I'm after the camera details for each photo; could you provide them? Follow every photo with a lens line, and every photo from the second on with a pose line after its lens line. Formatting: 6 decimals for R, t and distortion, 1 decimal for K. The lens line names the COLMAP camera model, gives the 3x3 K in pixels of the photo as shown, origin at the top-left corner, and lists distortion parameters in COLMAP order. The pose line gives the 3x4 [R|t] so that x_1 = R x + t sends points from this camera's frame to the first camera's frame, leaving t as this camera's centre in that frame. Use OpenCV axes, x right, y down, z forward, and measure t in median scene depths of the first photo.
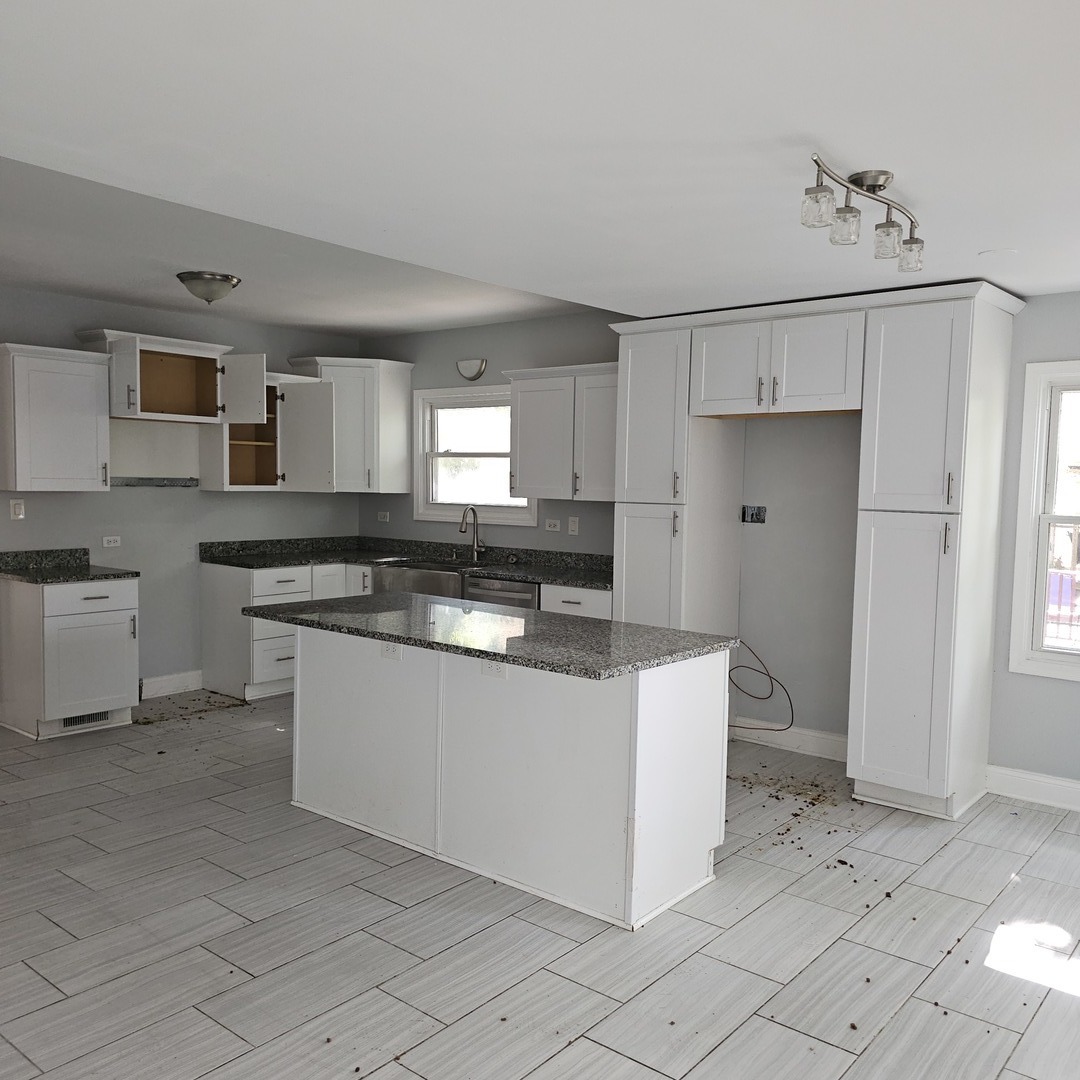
lens RADIAL K [[958.7, 0, 539.9], [0, 958.7, 547.3], [0, 0, 1]] dist [0.047890, -0.004834]
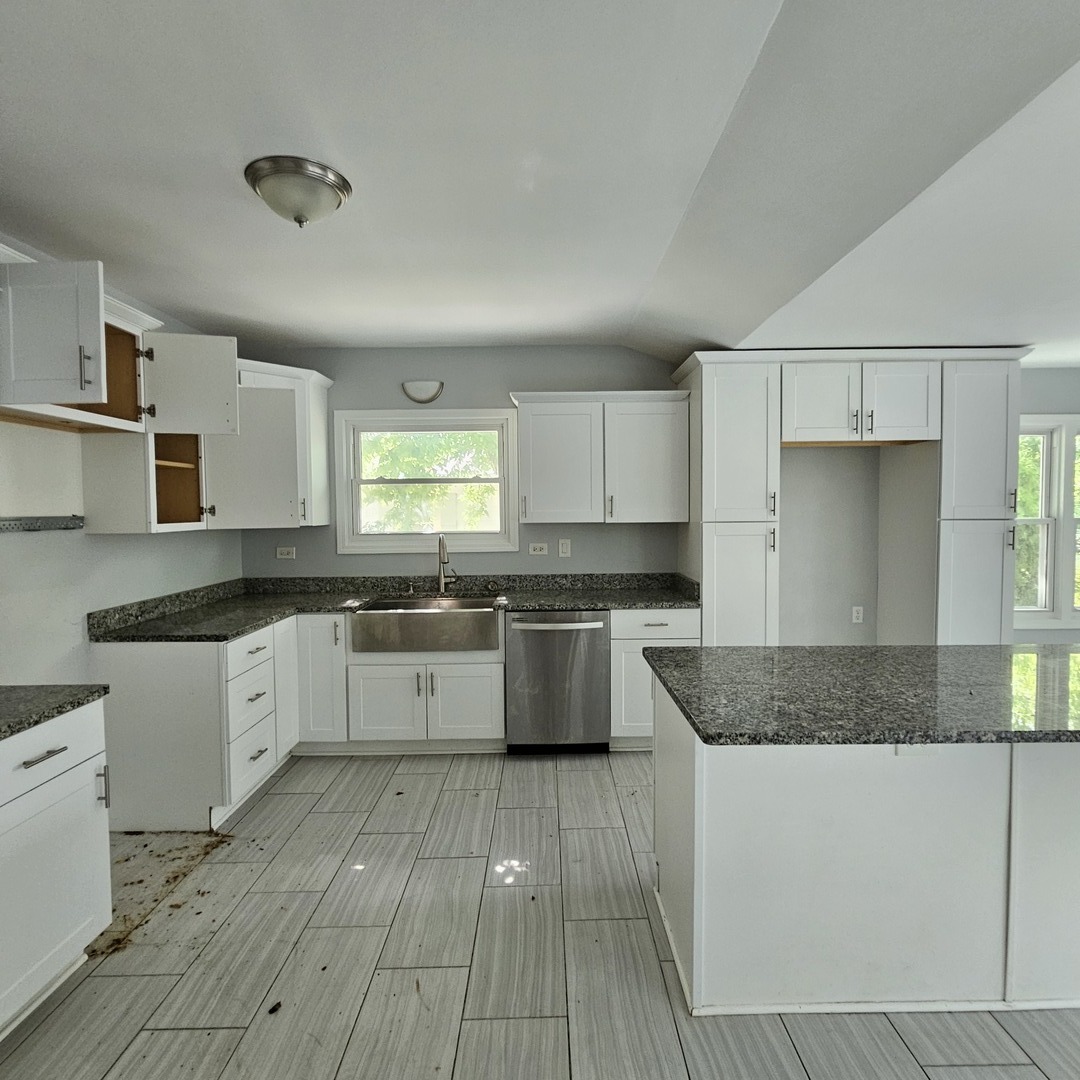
lens RADIAL K [[596.8, 0, 542.2], [0, 596.8, 529.8], [0, 0, 1]] dist [-0.005413, 0.002383]
pose [[0.767485, -0.049159, 0.639179, -0.382510], [0.069386, 0.997568, -0.006591, -0.038433], [-0.637300, 0.049408, 0.769030, 0.501401]]
